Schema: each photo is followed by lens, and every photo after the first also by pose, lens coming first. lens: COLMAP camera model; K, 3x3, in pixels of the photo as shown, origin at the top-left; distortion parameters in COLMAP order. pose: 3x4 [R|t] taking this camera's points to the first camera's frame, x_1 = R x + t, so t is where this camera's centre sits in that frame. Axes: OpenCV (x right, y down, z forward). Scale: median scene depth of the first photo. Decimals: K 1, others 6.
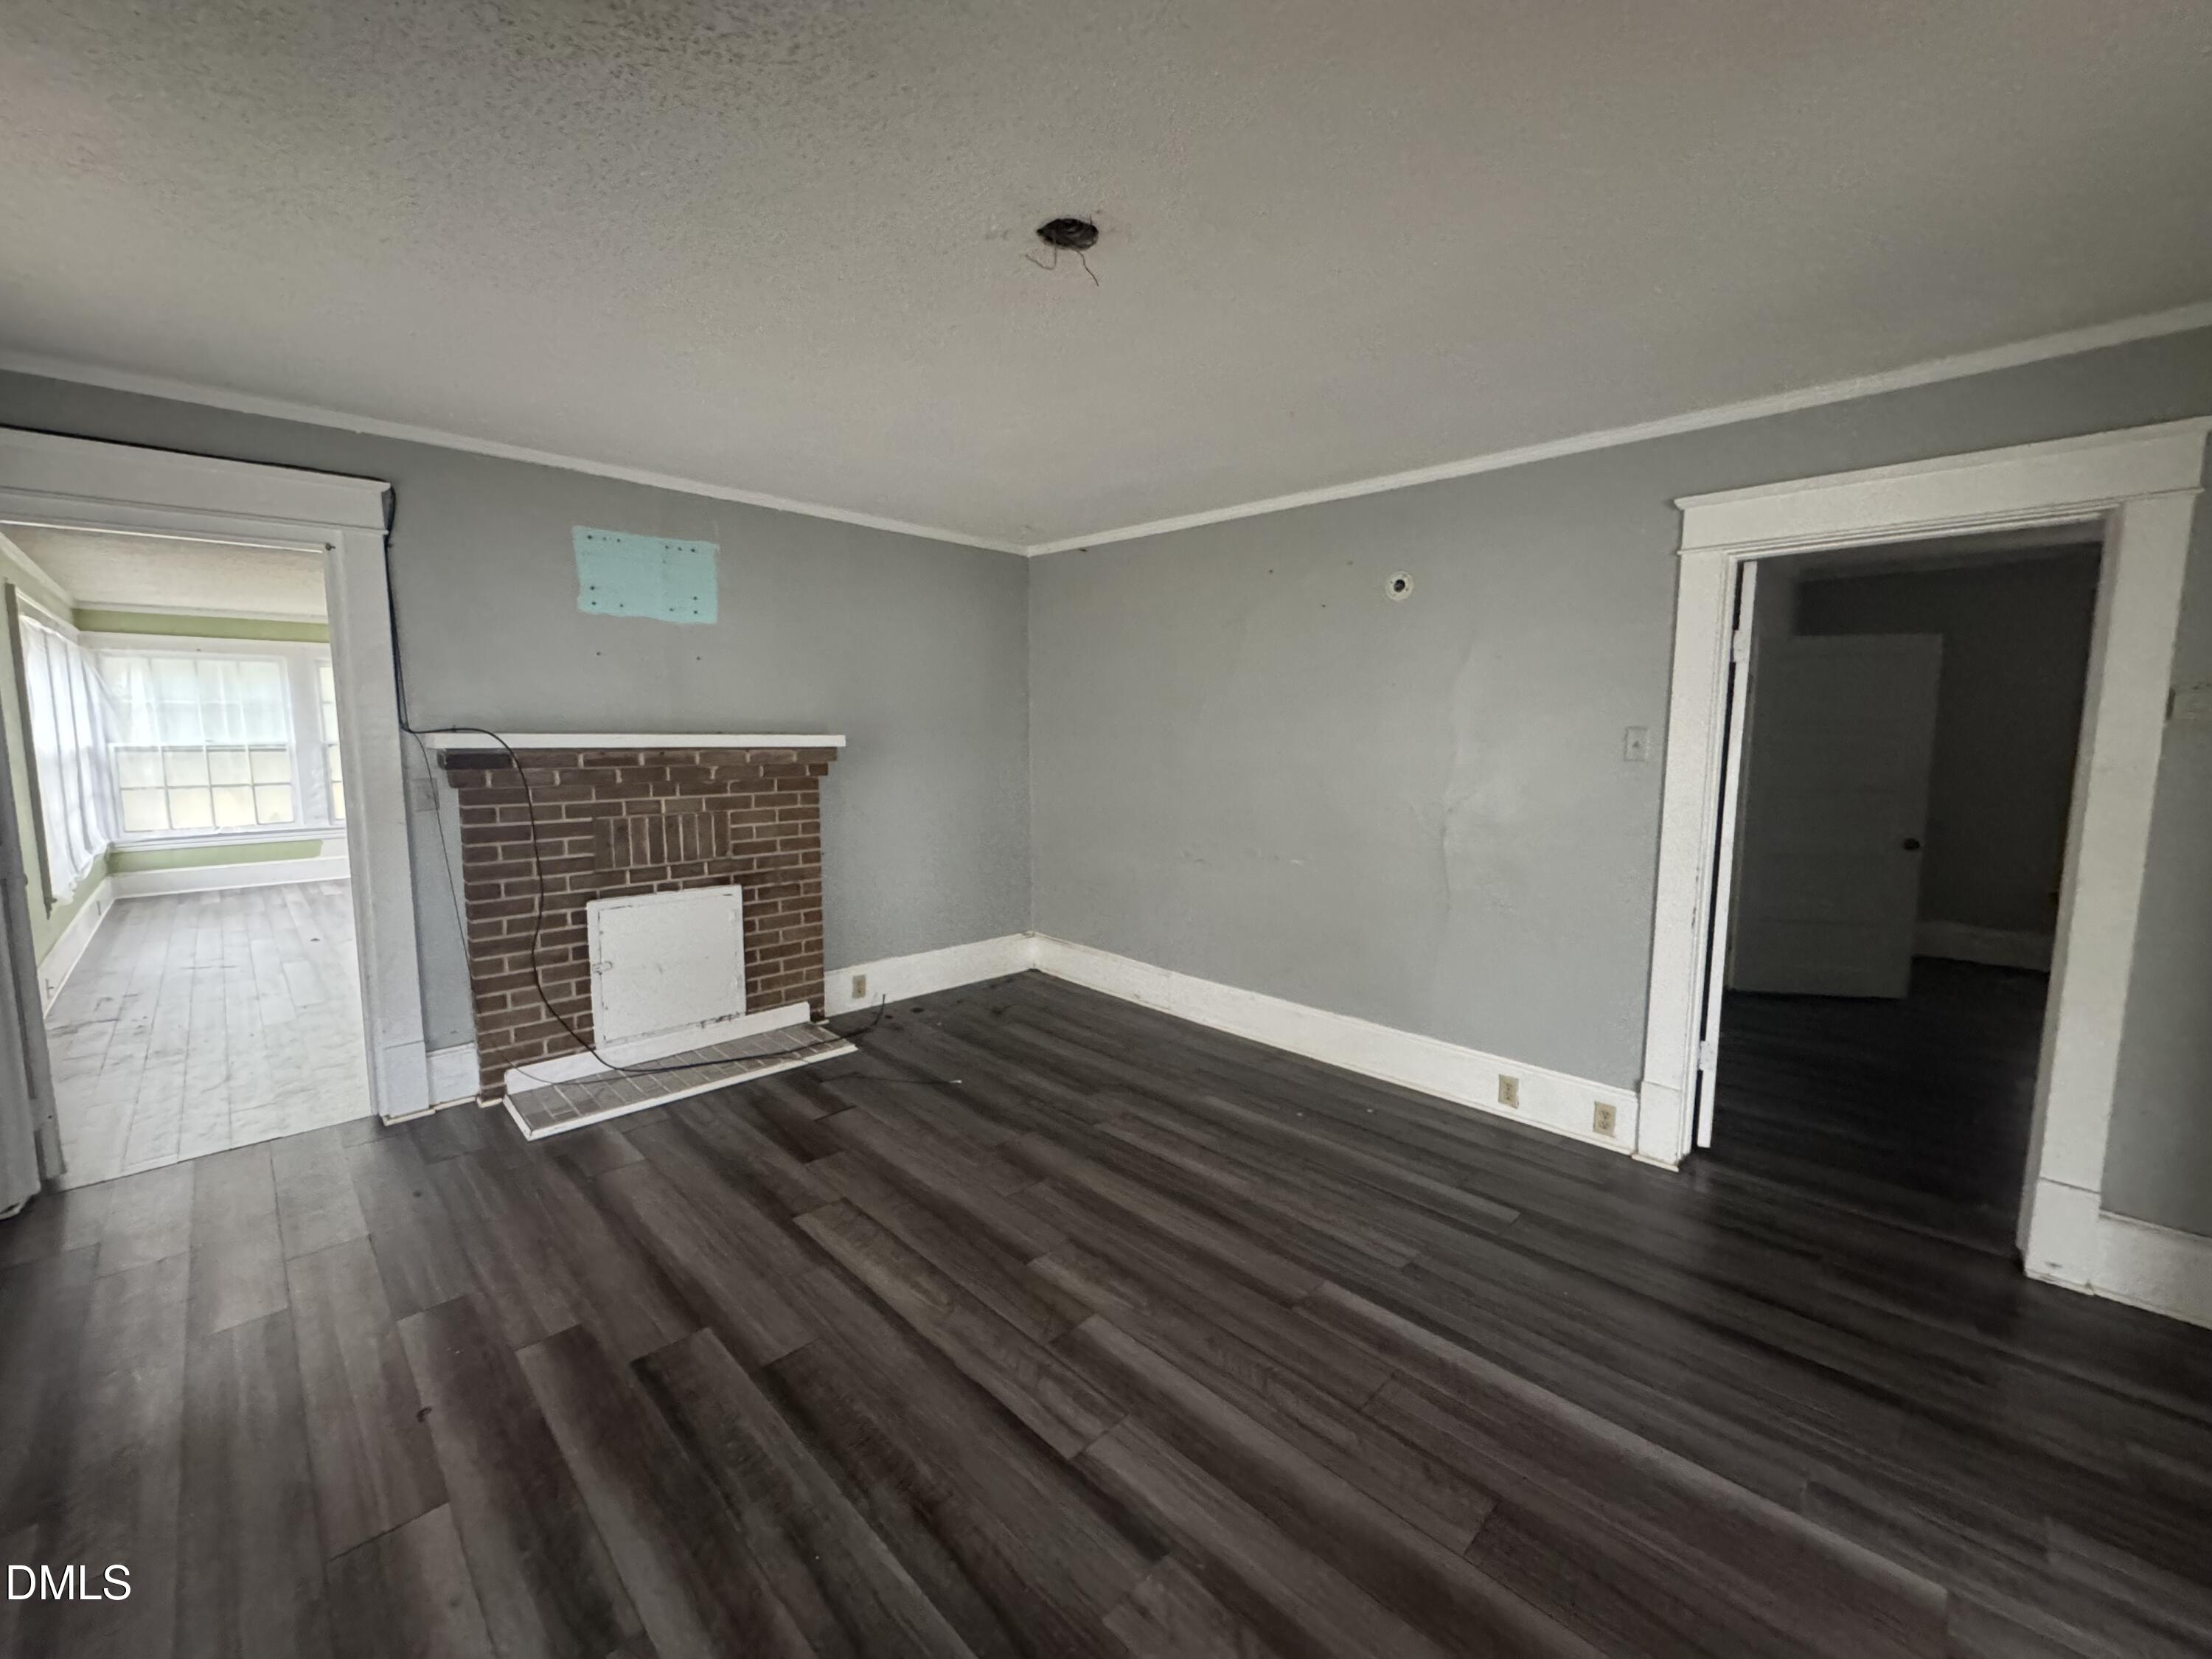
lens RADIAL K [[887.1, 0, 1106.0], [0, 887.1, 829.5], [0, 0, 1]] dist [-0.000262, -0.000251]
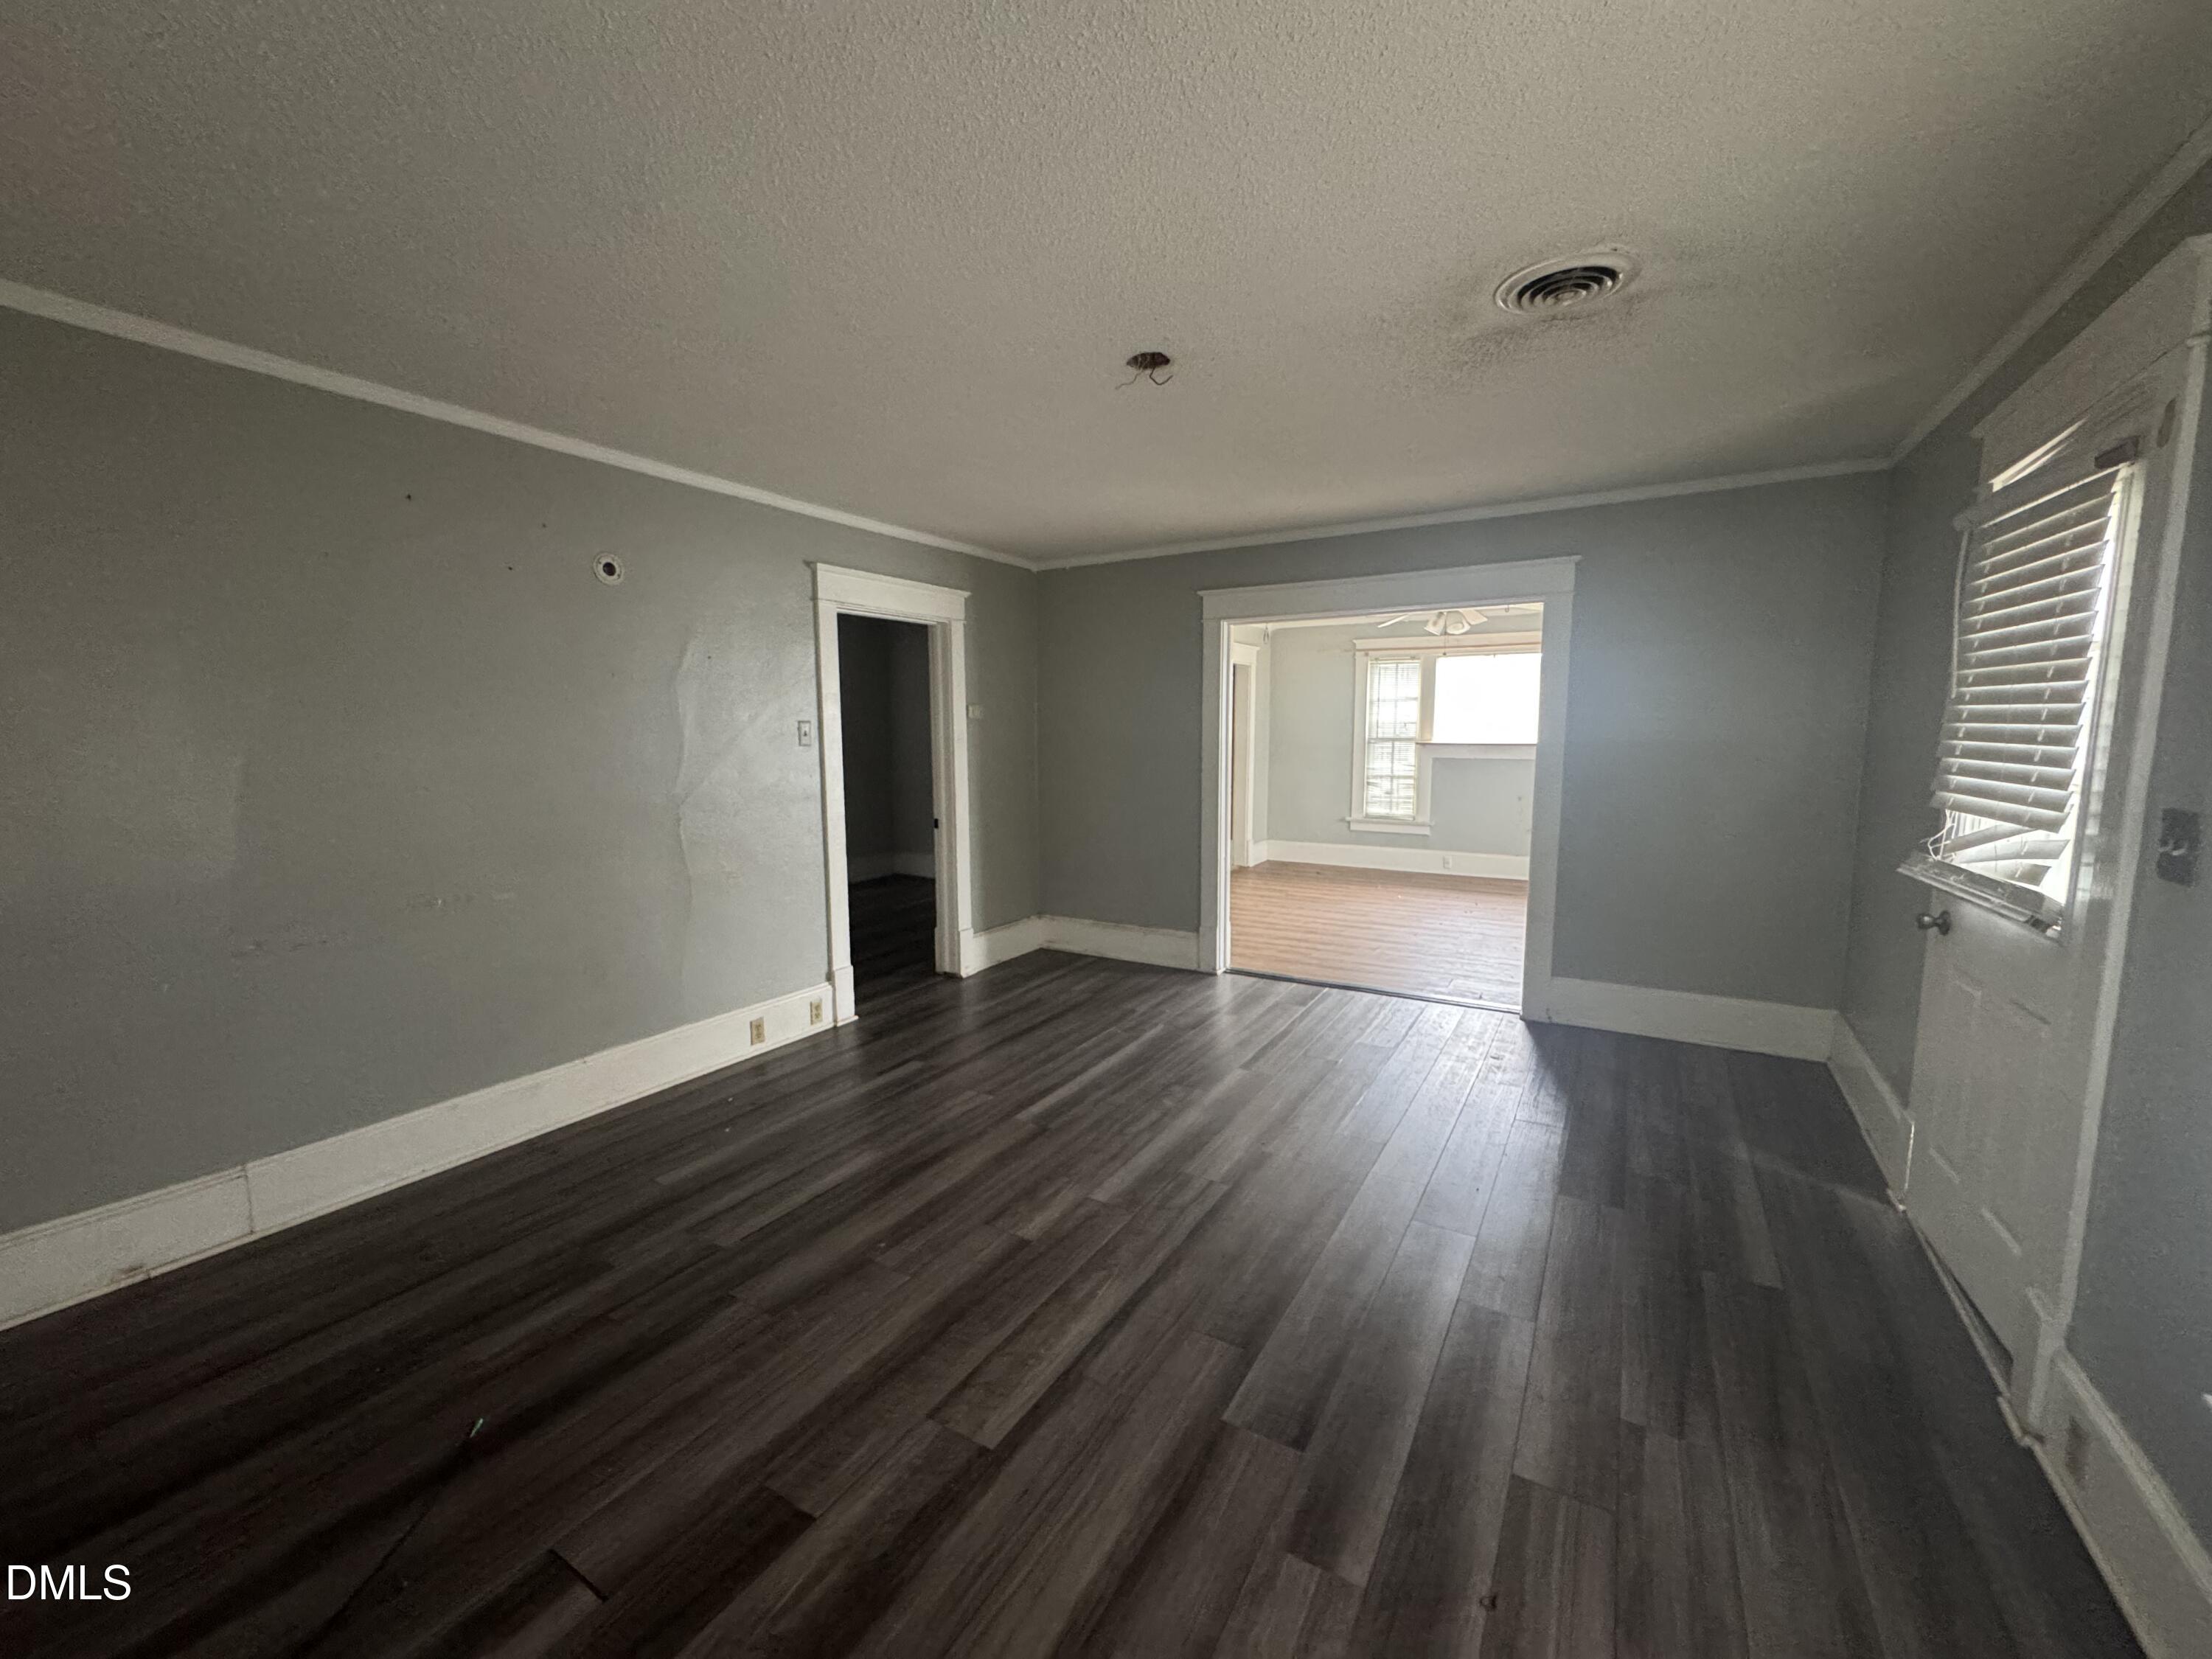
lens RADIAL K [[889.7, 0, 1106.0], [0, 889.7, 829.5], [0, 0, 1]] dist [-0.000649, -0.000305]
pose [[-0.248550, -0.114940, 0.961775, -0.962362], [0.110038, 0.983156, 0.145932, -0.112068], [-0.962349, 0.142103, -0.231715, 0.997737]]
